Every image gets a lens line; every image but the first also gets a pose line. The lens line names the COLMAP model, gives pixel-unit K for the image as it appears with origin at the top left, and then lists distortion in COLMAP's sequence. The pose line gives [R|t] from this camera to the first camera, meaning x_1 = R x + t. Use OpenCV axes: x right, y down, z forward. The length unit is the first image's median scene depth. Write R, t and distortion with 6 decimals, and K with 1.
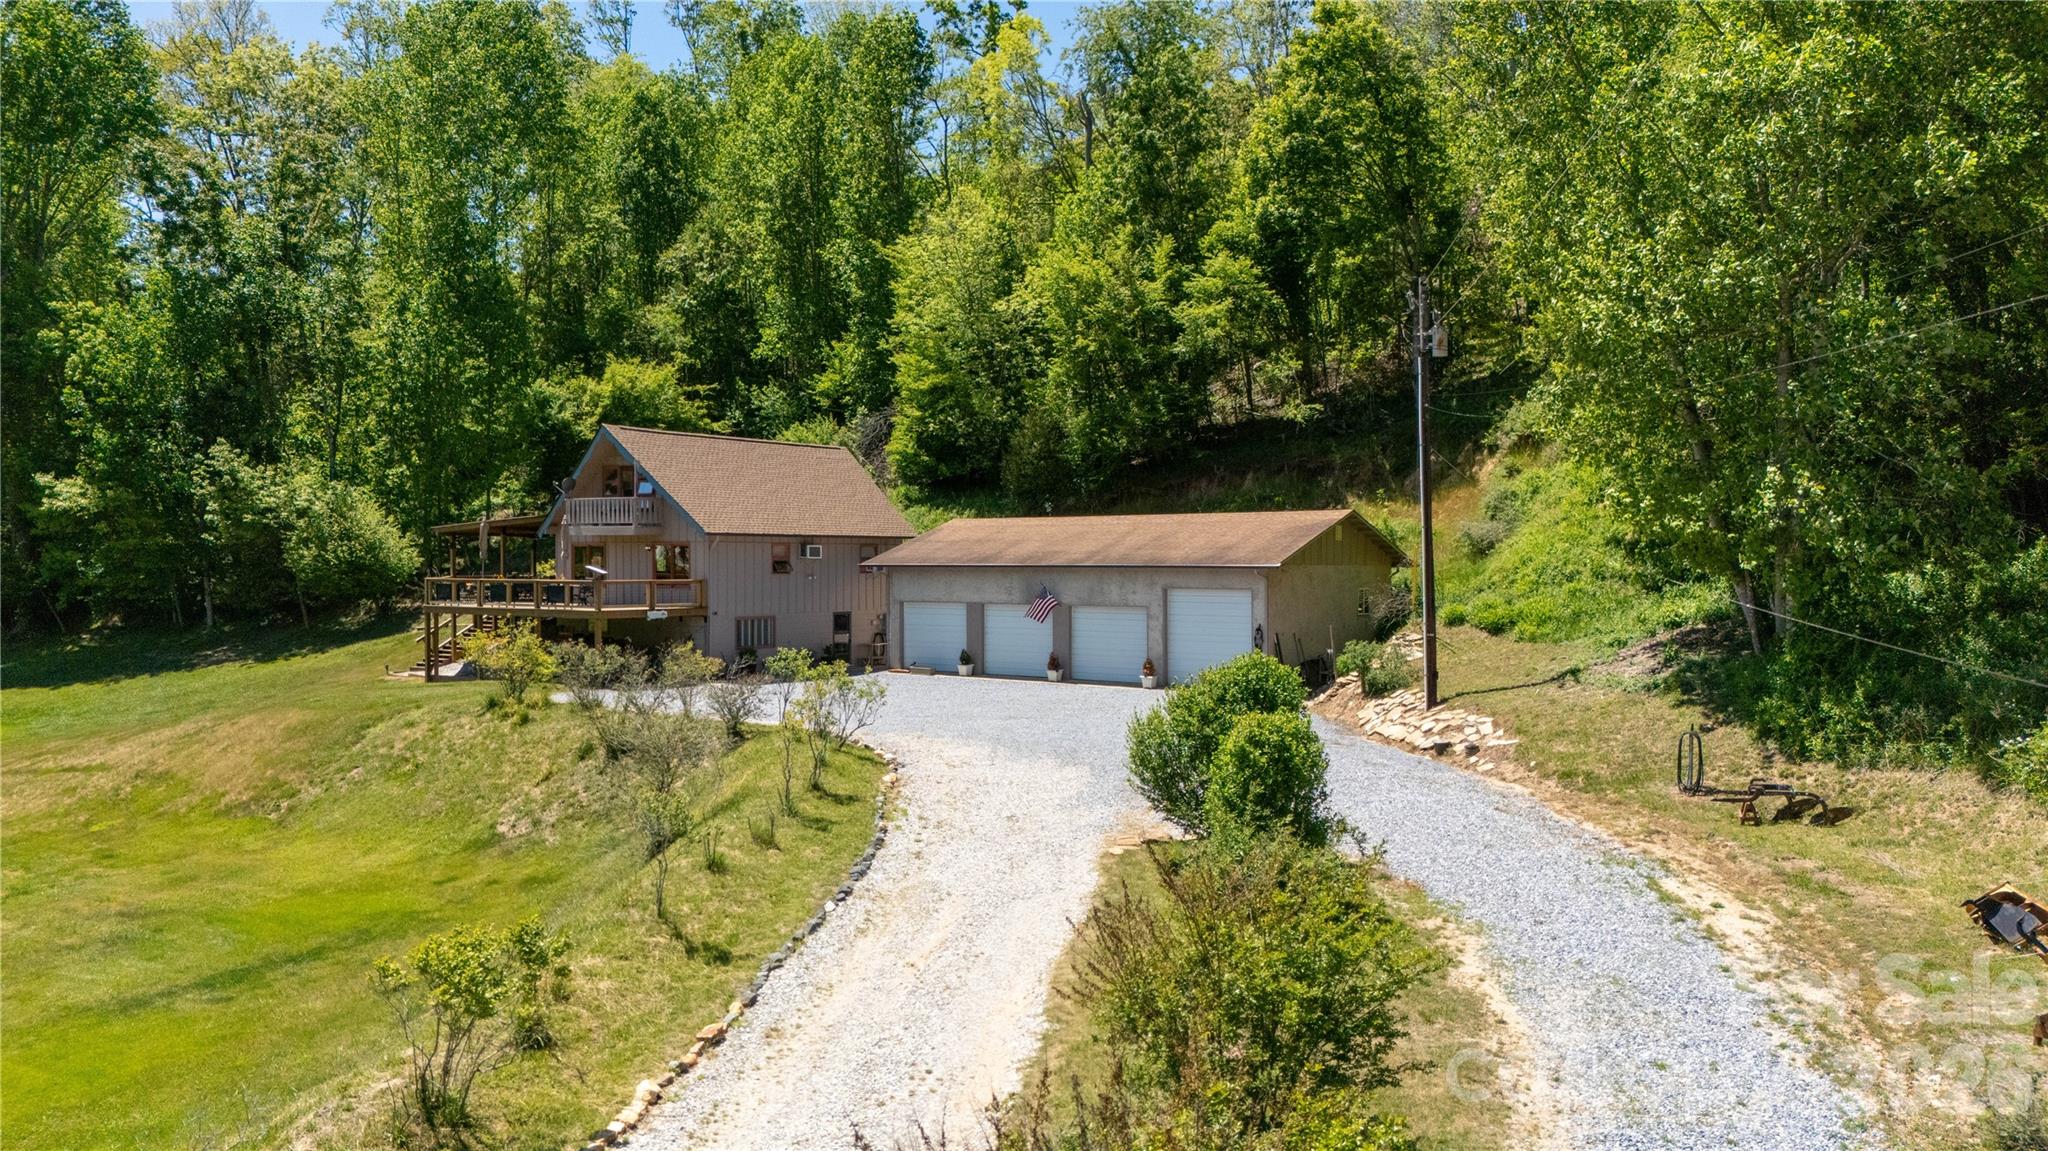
lens RADIAL K [[1496.7, 0, 1028.8], [0, 1496.7, 579.3], [0, 0, 1]] dist [0.079725, -0.080129]
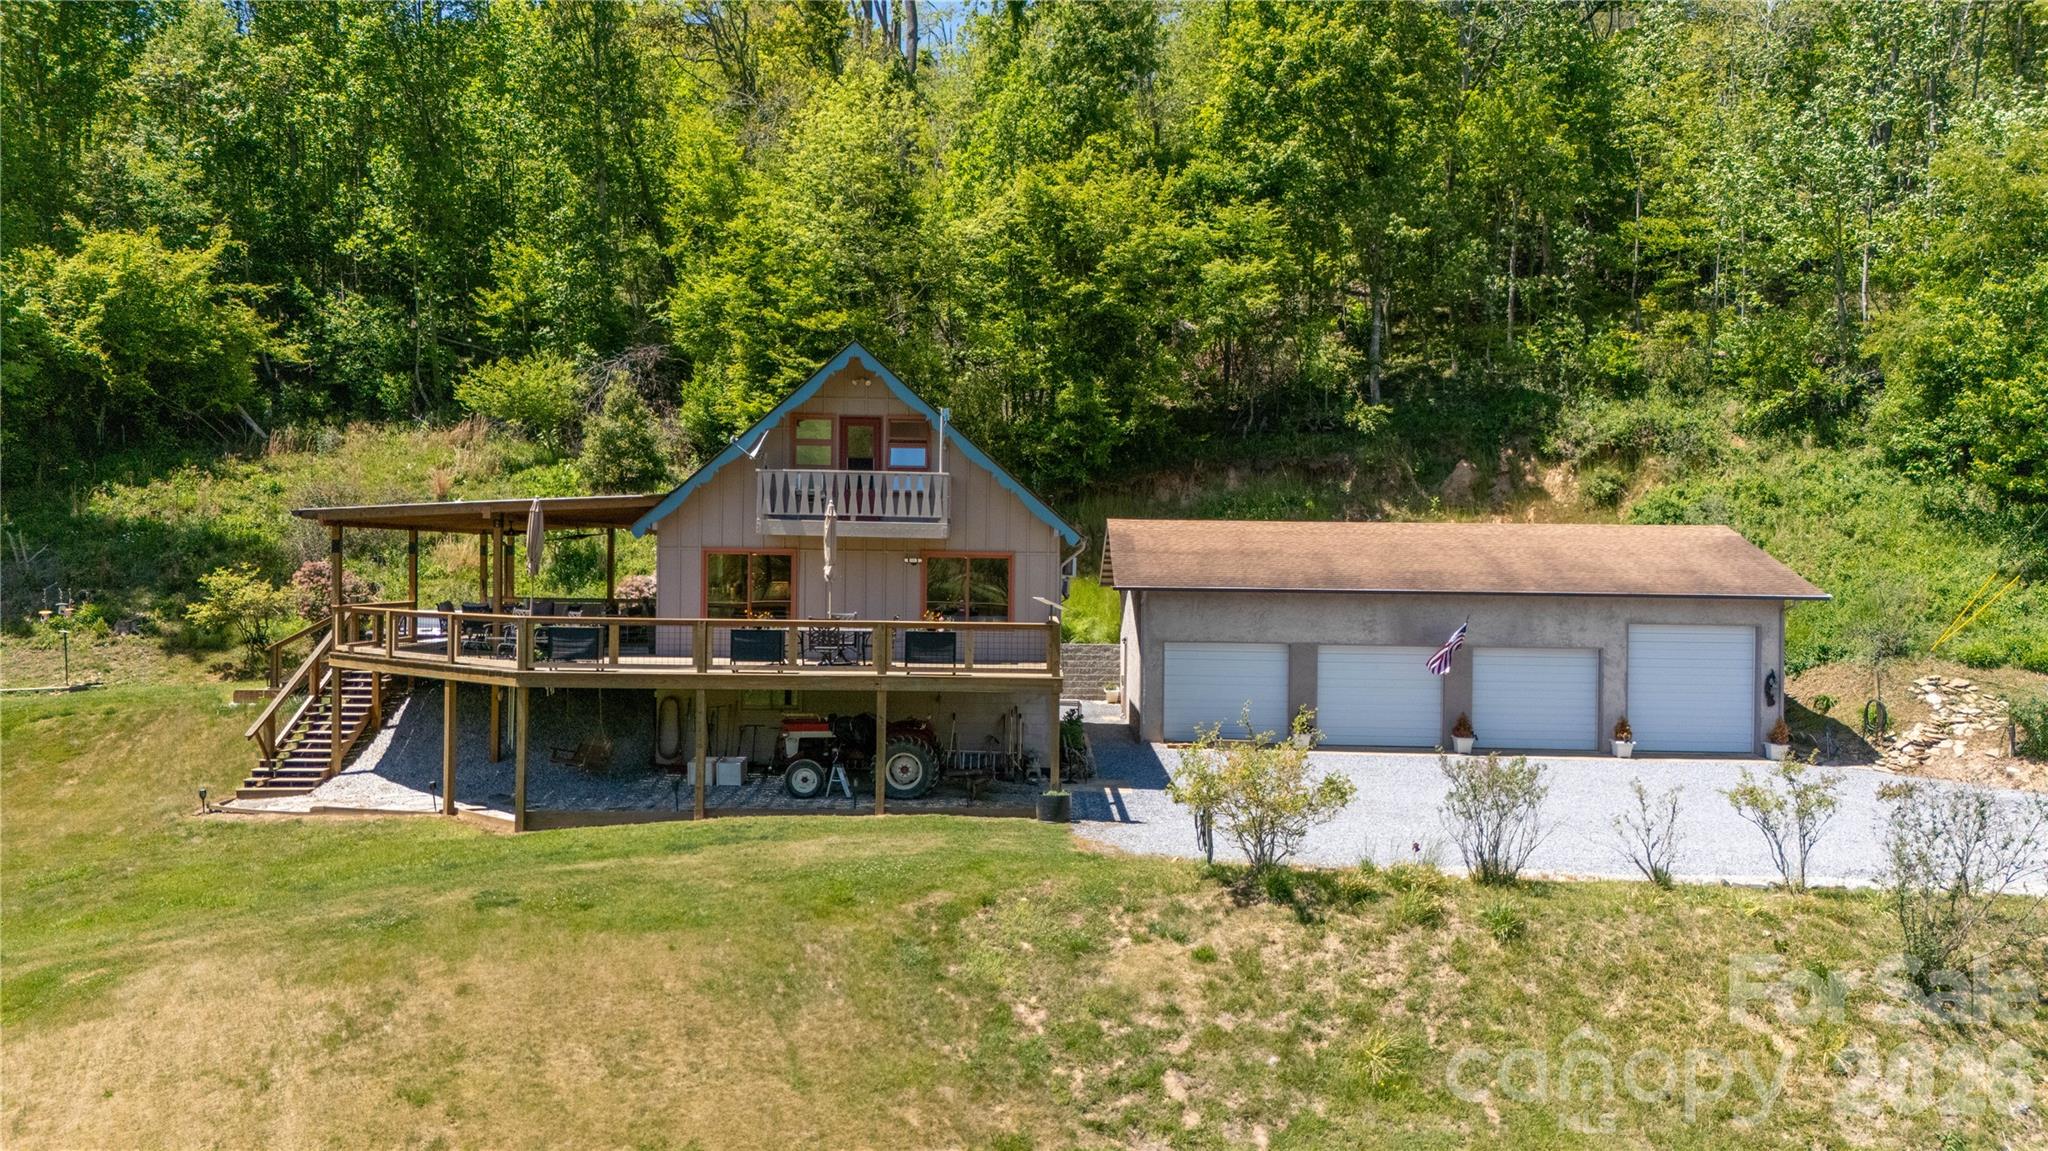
lens RADIAL K [[1496.7, 0, 1031.8], [0, 1496.7, 561.8], [0, 0, 1]] dist [0.079725, -0.080129]
pose [[0.814216, 0.007571, 0.580512, -0.519817], [-0.002680, 0.999953, -0.009282, -0.015172], [-0.580555, 0.006002, 0.814199, 0.480807]]
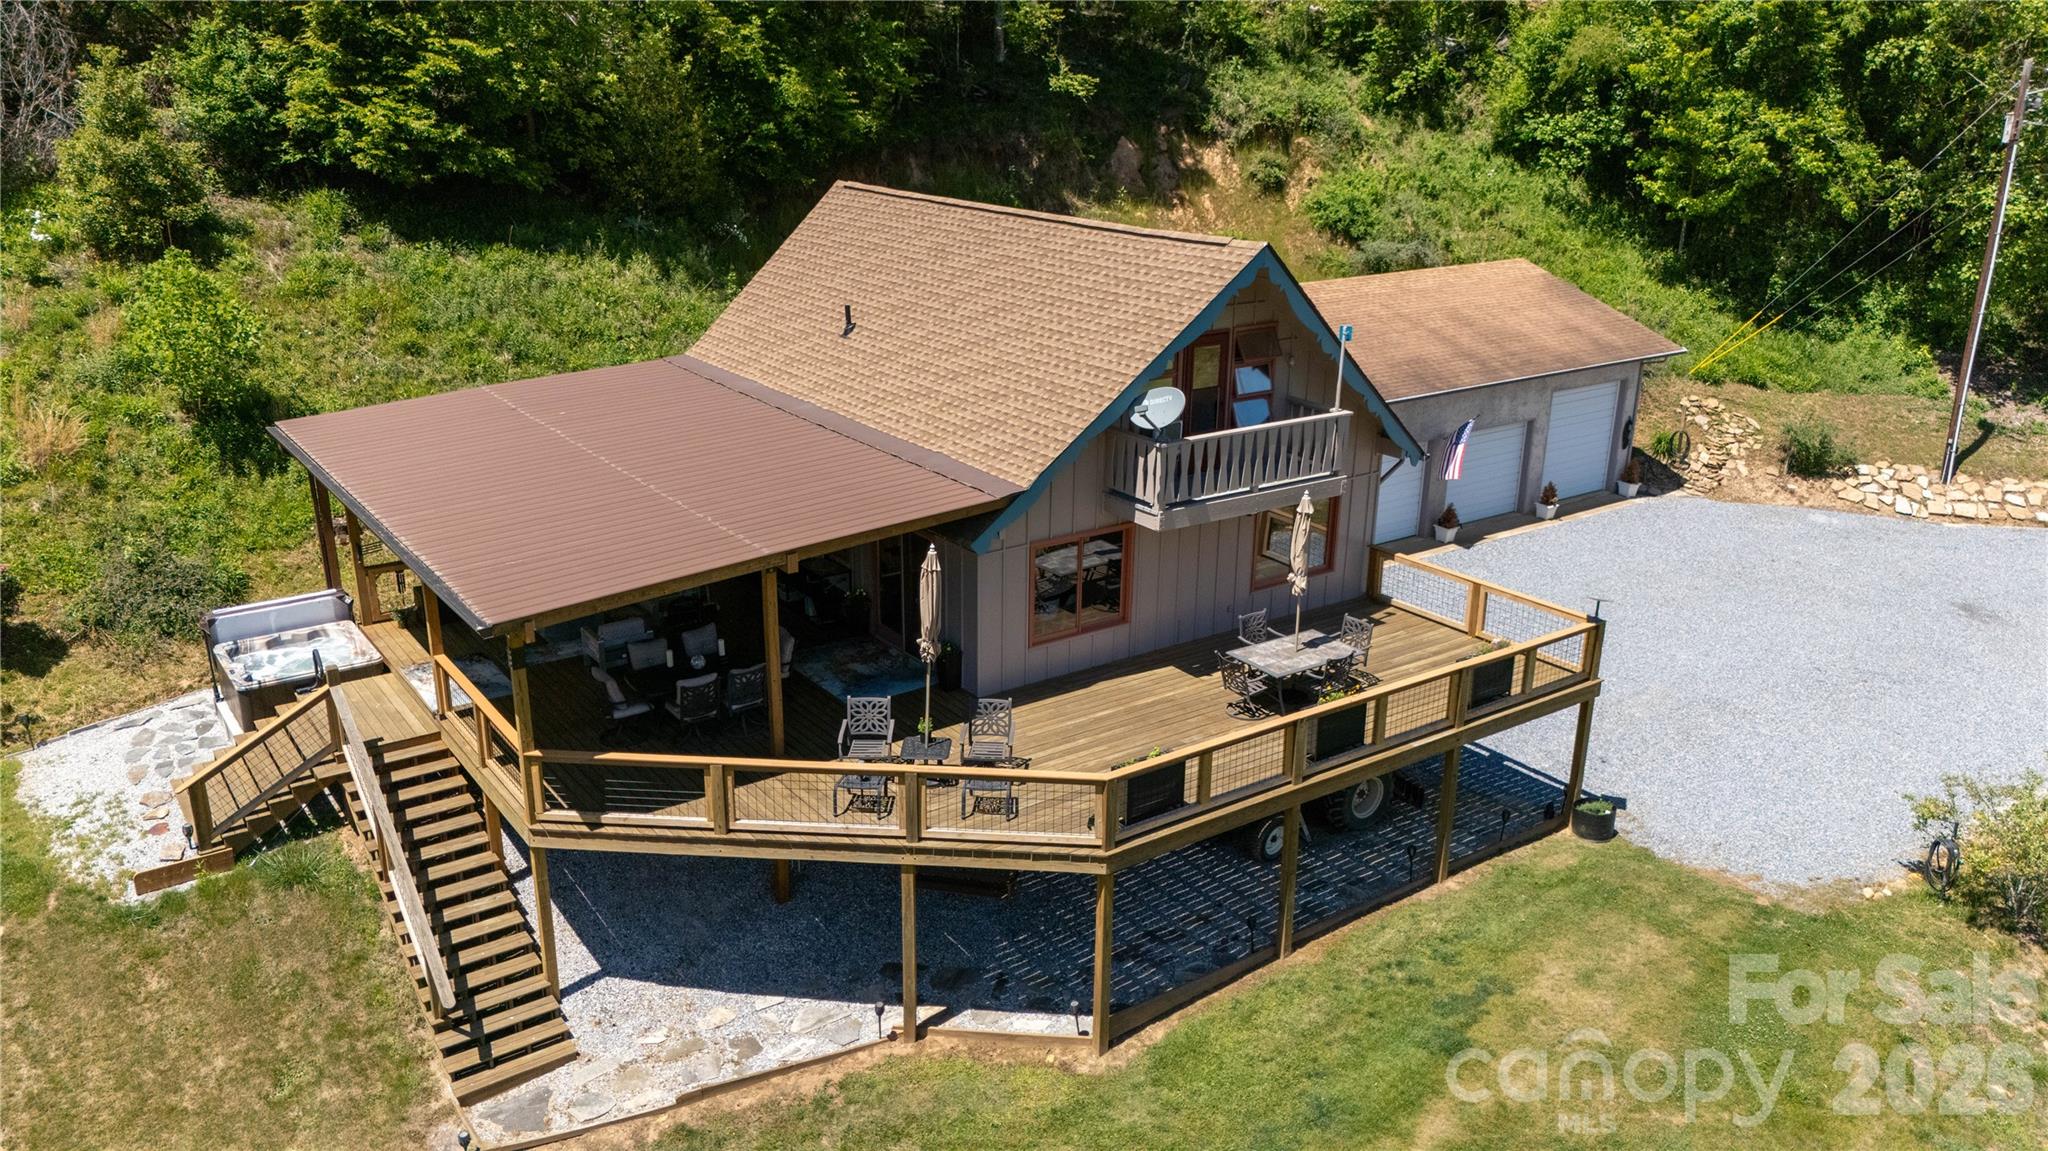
lens RADIAL K [[1496.7, 0, 1024.3], [0, 1496.7, 565.4], [0, 0, 1]] dist [0.079725, -0.080129]
pose [[0.324978, -0.303748, 0.895615, -0.645818], [0.002819, 0.947325, 0.320262, -0.142509], [-0.945718, -0.101553, 0.308716, 0.876844]]
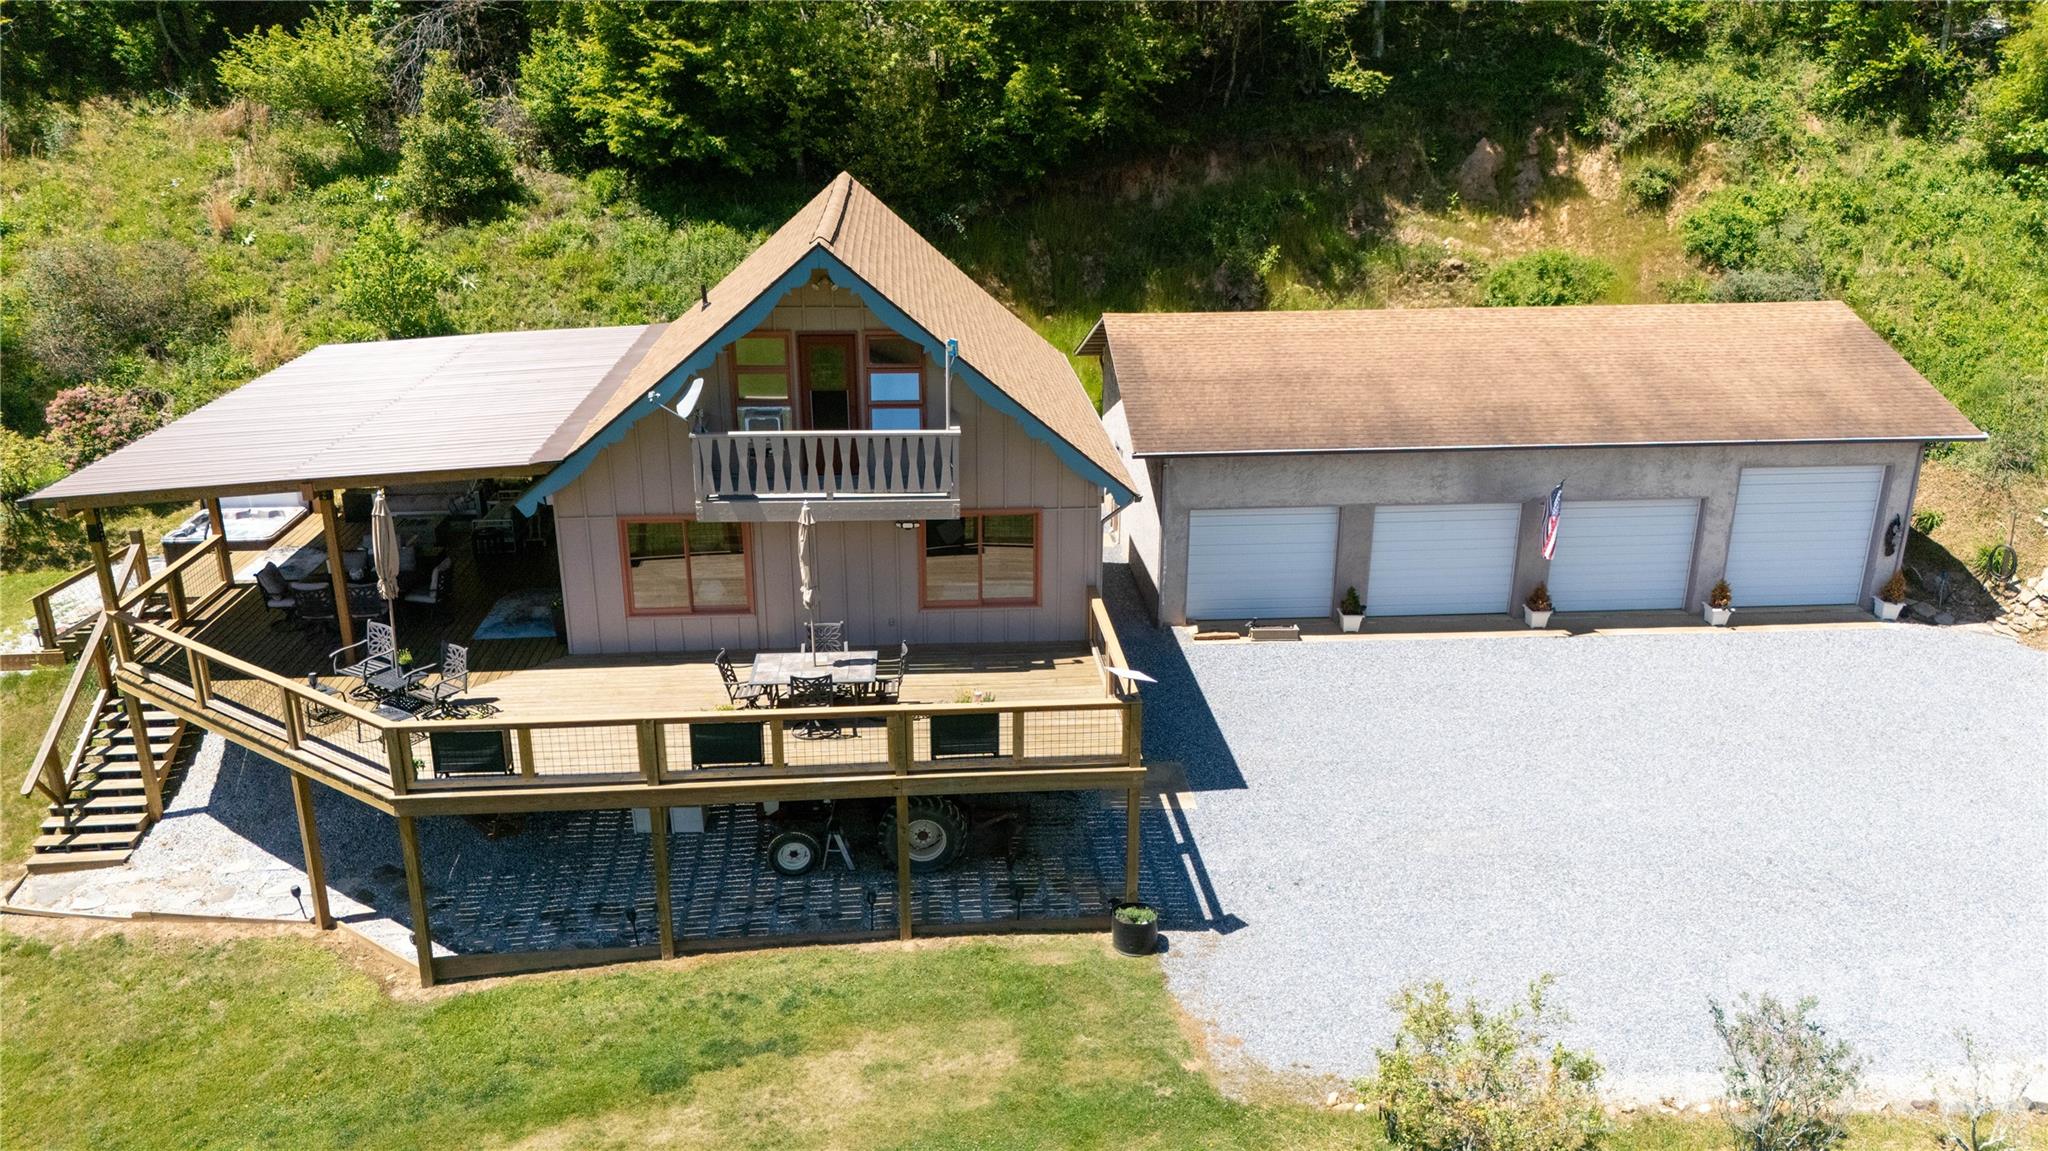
lens RADIAL K [[1496.7, 0, 1027.7], [0, 1496.7, 570.8], [0, 0, 1]] dist [0.079725, -0.080129]
pose [[0.760323, -0.213822, 0.613343, -0.466709], [0.007991, 0.947272, 0.320331, -0.138675], [-0.649497, -0.238654, 0.721941, 0.630583]]
